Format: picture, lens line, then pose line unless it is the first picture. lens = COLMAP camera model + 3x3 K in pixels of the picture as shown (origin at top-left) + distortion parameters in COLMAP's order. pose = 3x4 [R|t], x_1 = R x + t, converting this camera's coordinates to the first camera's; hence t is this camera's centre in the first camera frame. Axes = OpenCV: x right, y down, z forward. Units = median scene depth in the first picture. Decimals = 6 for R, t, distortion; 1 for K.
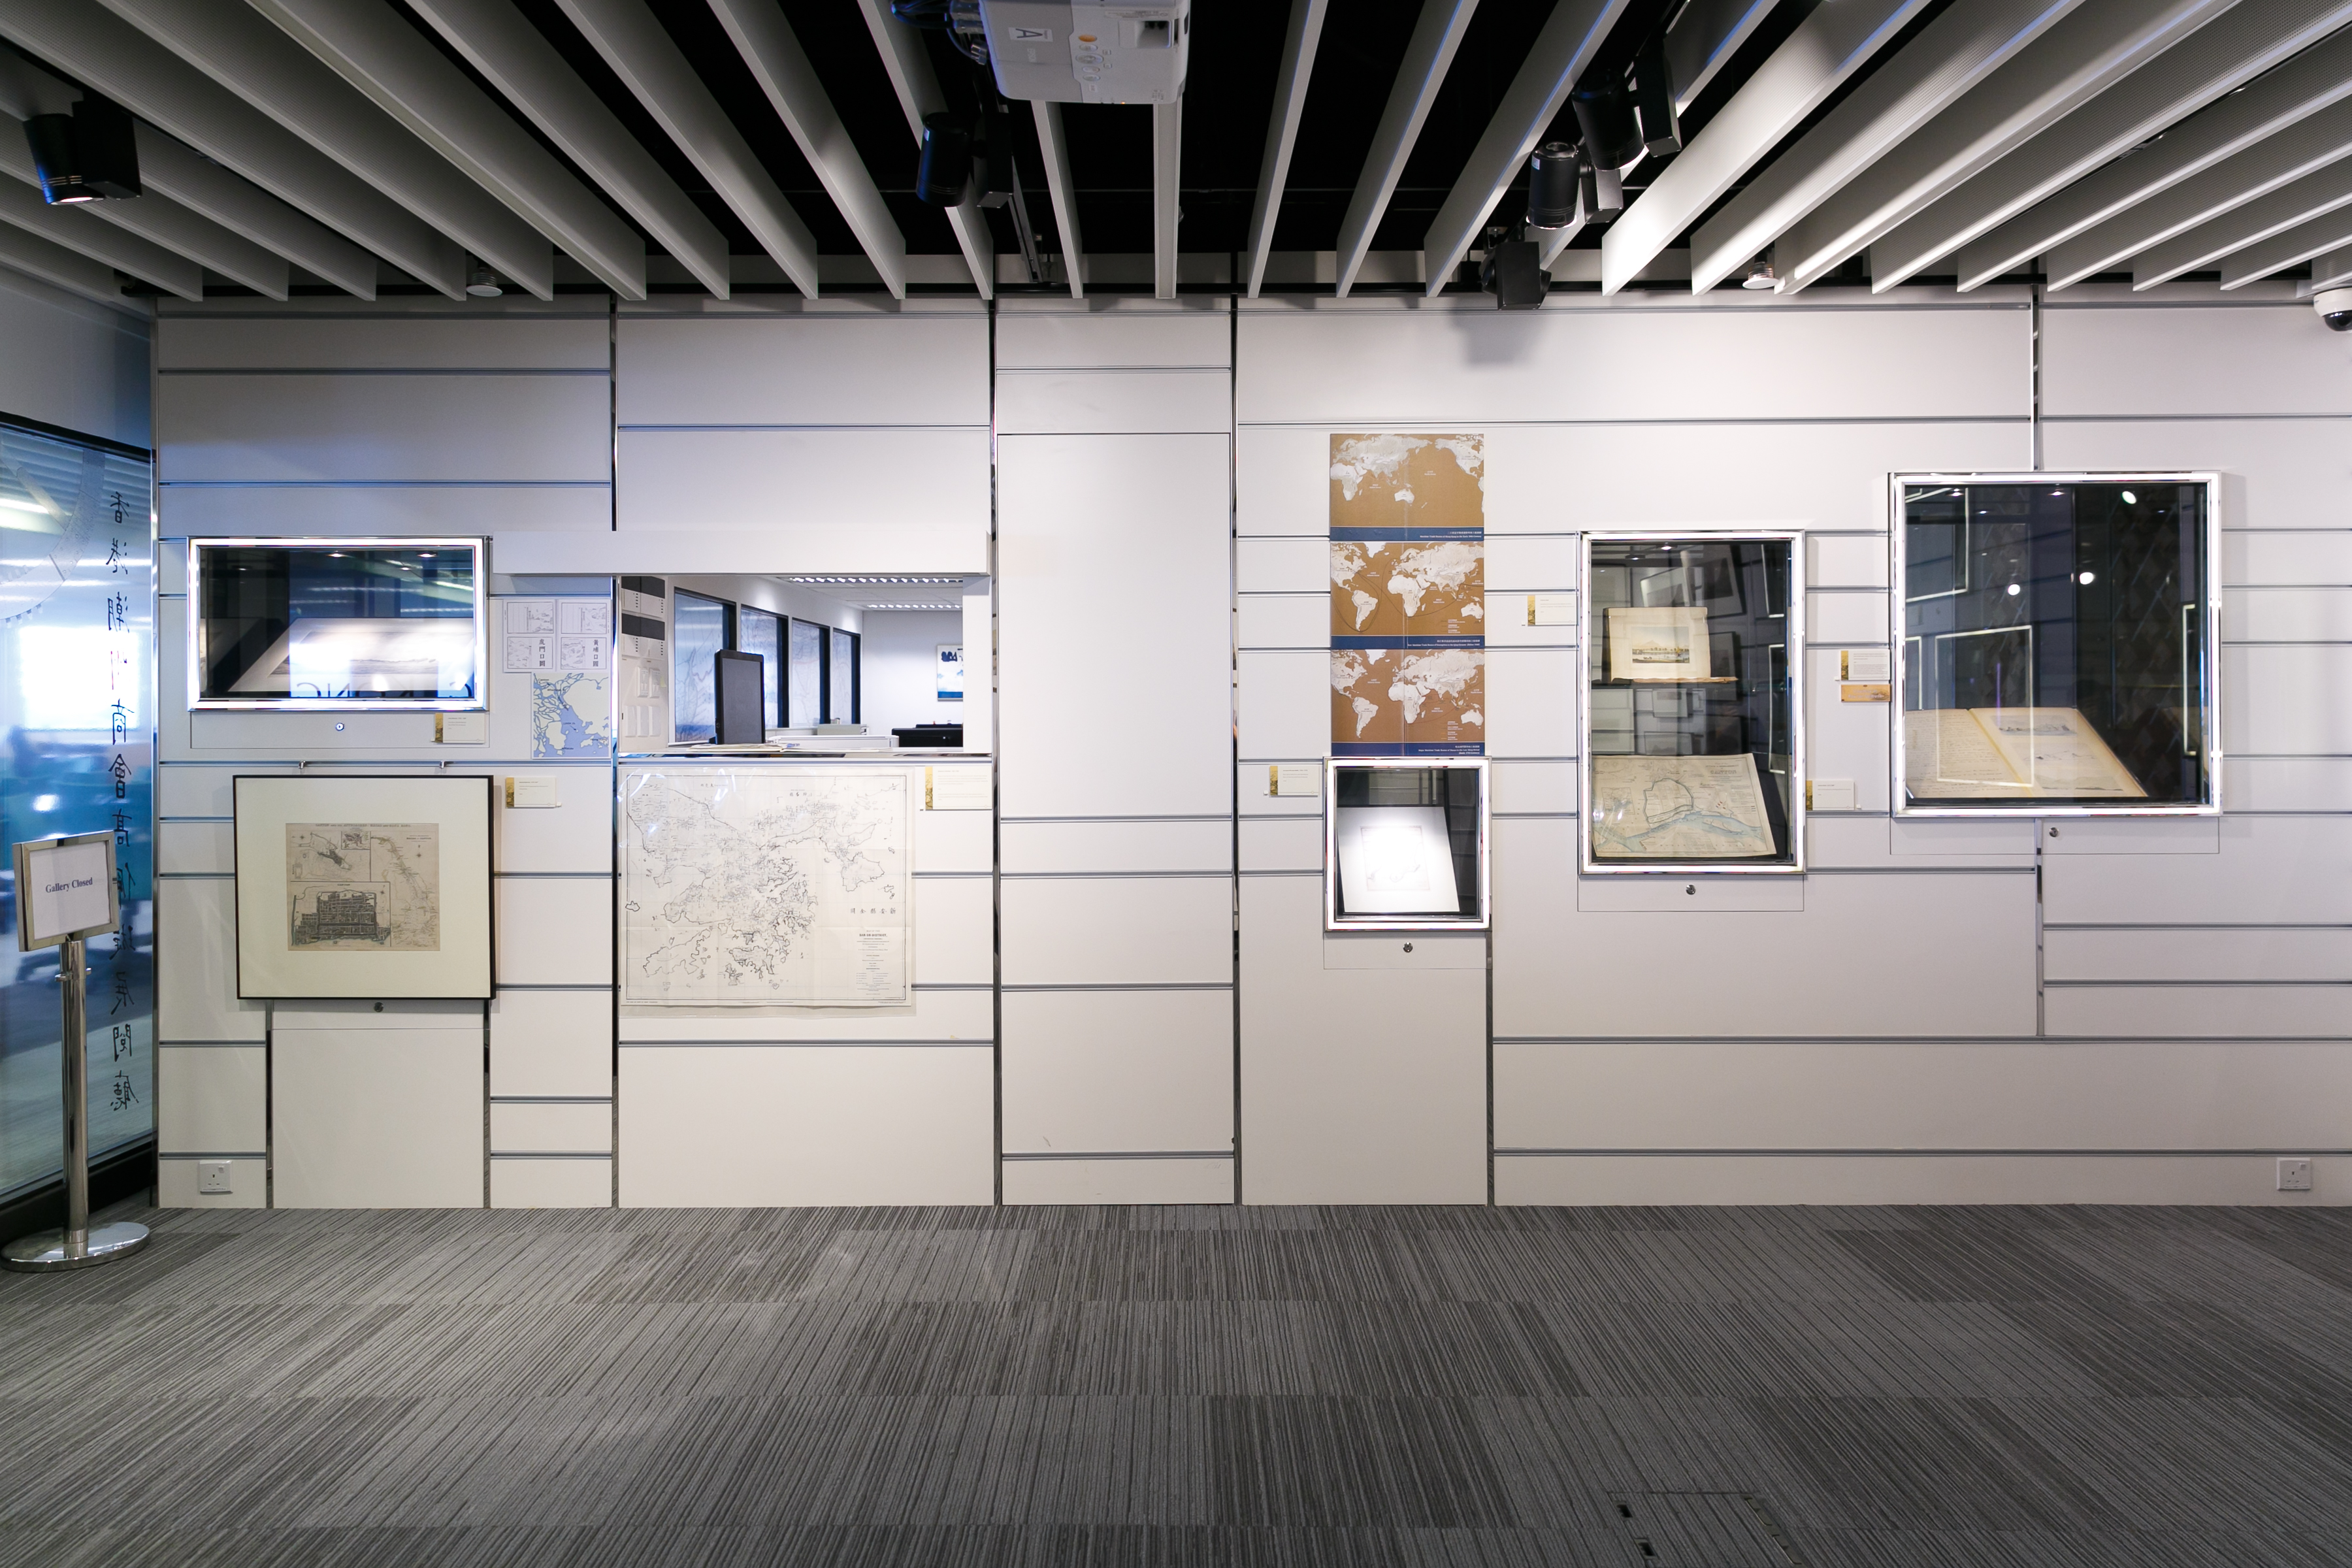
lens RADIAL K [[1586.5, 0, 1152.6], [0, 1586.5, 741.7], [0, 0, 1]] dist [0.007091, 0.007745]
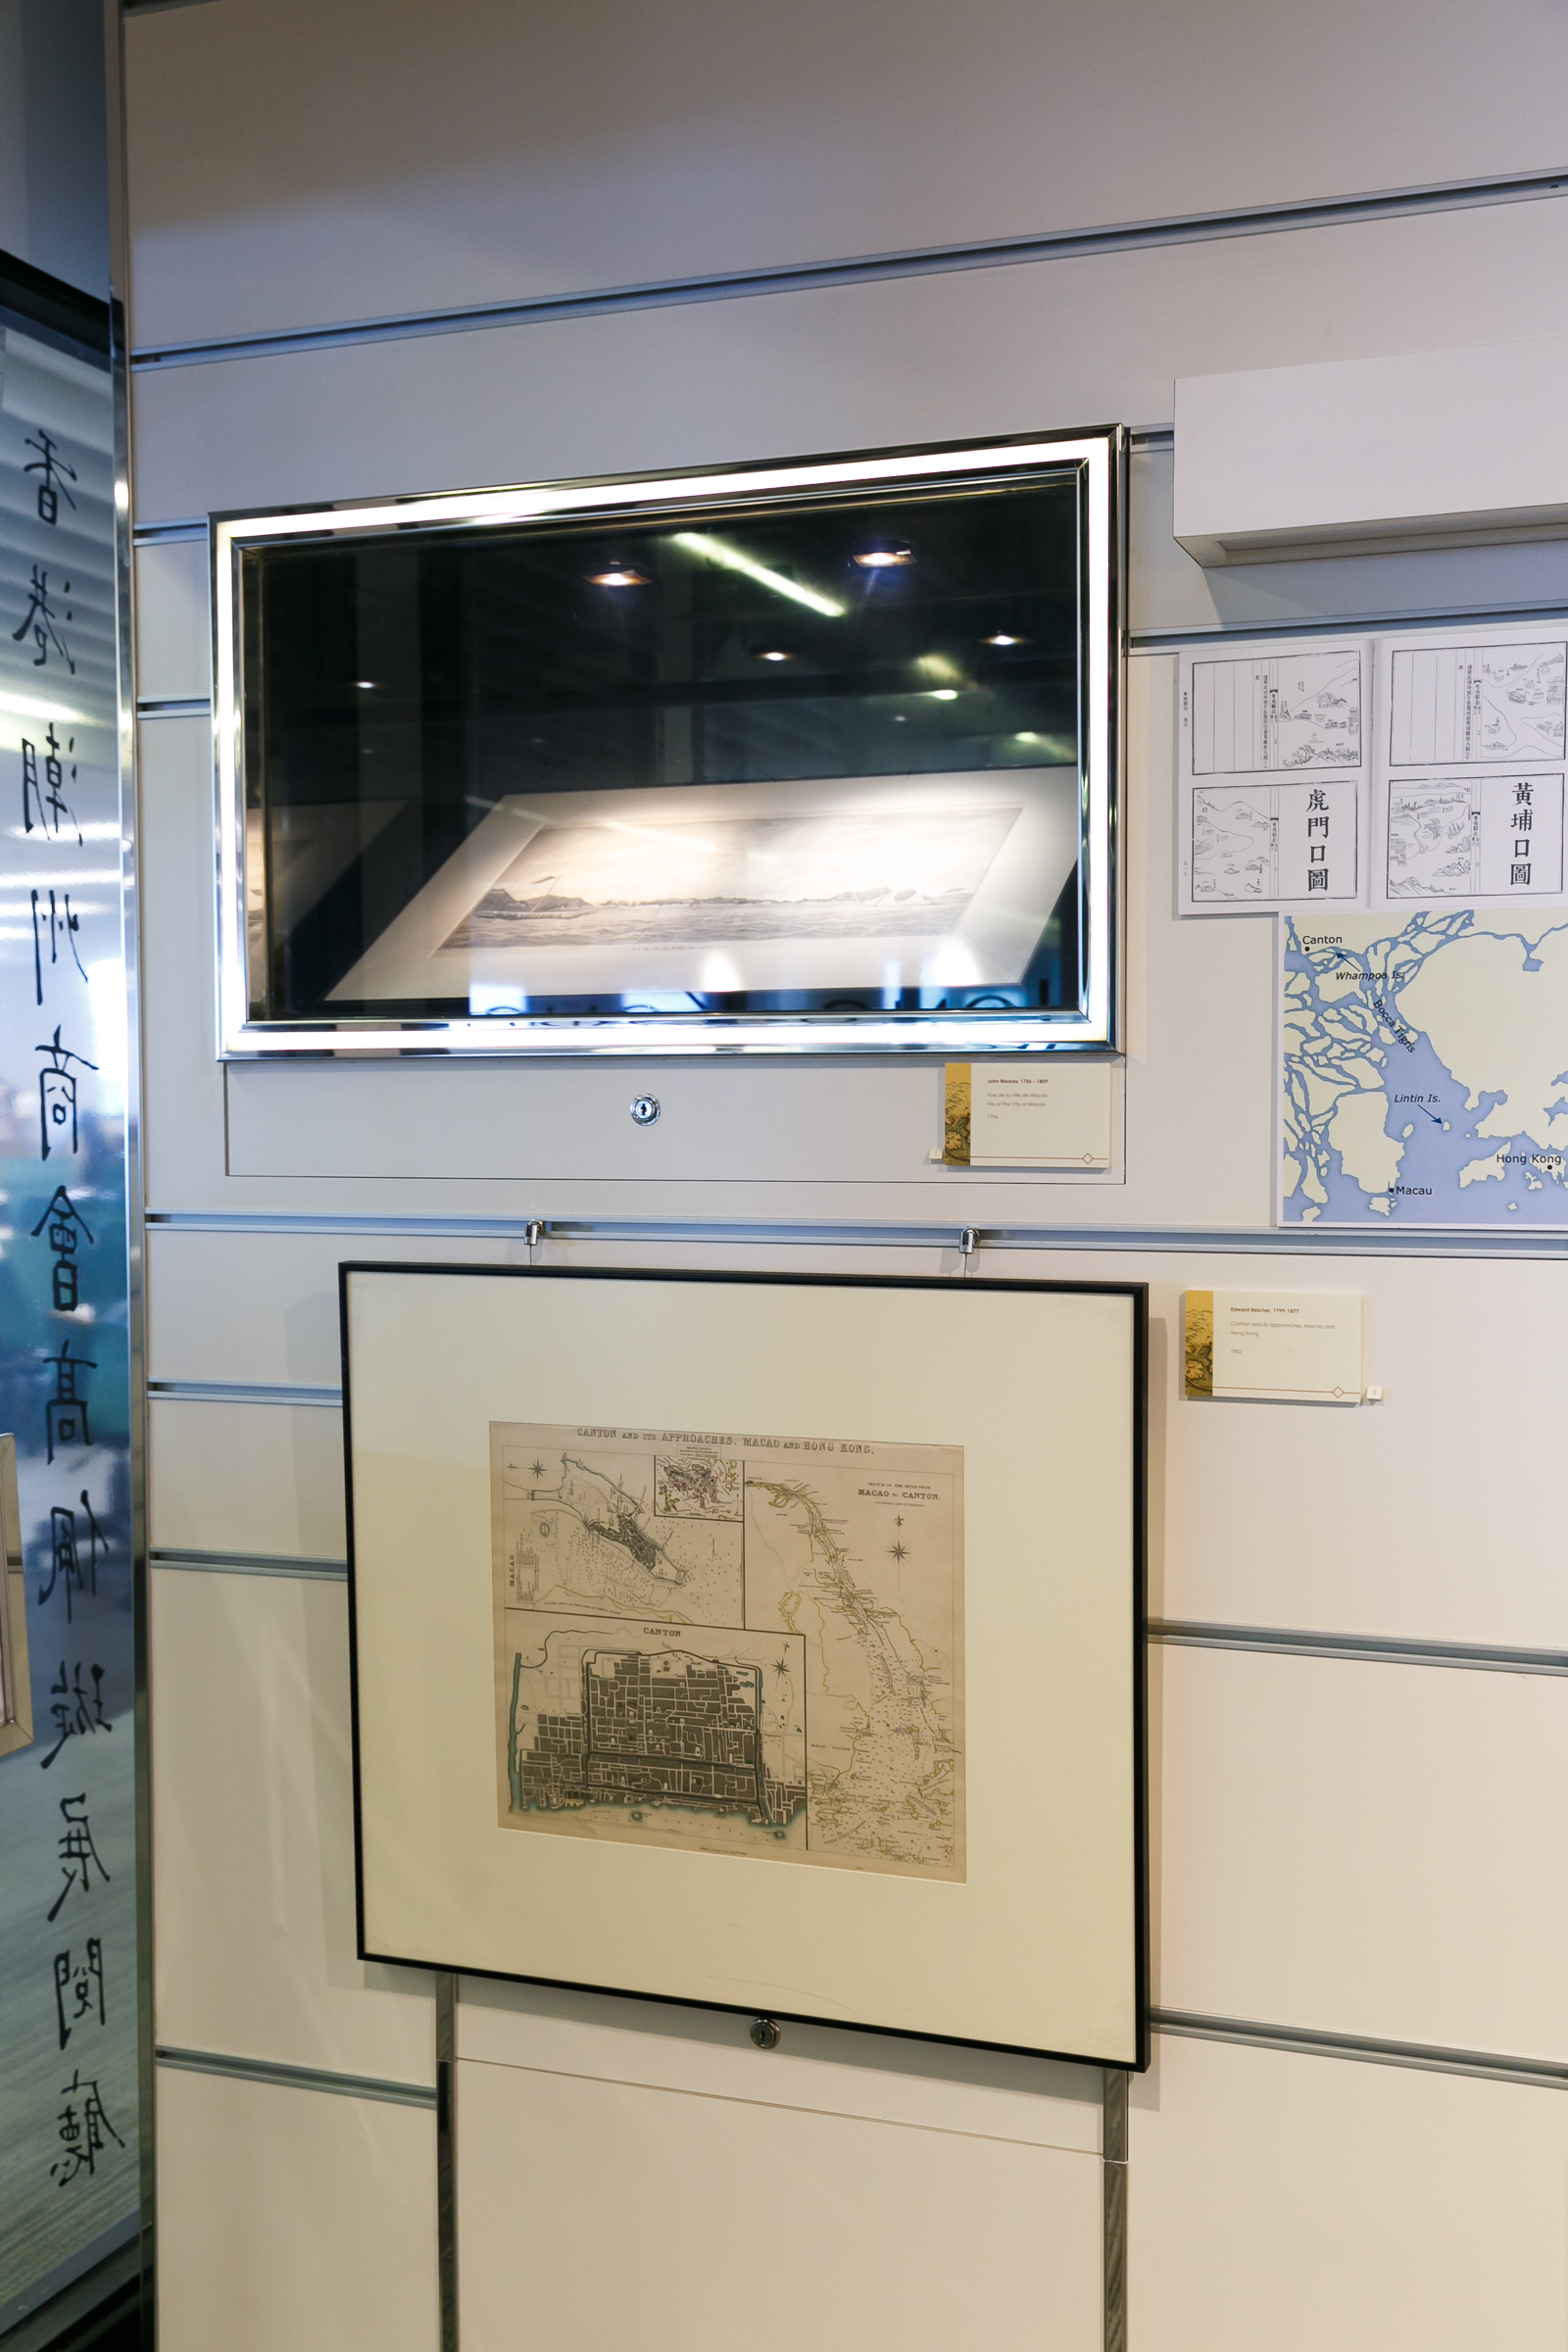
lens RADIAL K [[2334.9, 0, 789.9], [0, 2334.9, 1175.8], [0, 0, 1]] dist [0.036343, 0.000000]
pose [[0.941671, 0.010367, -0.336374, -0.333501], [0.003091, 0.999217, 0.039449, -0.014383], [0.336520, -0.038187, 0.940902, 0.586648]]
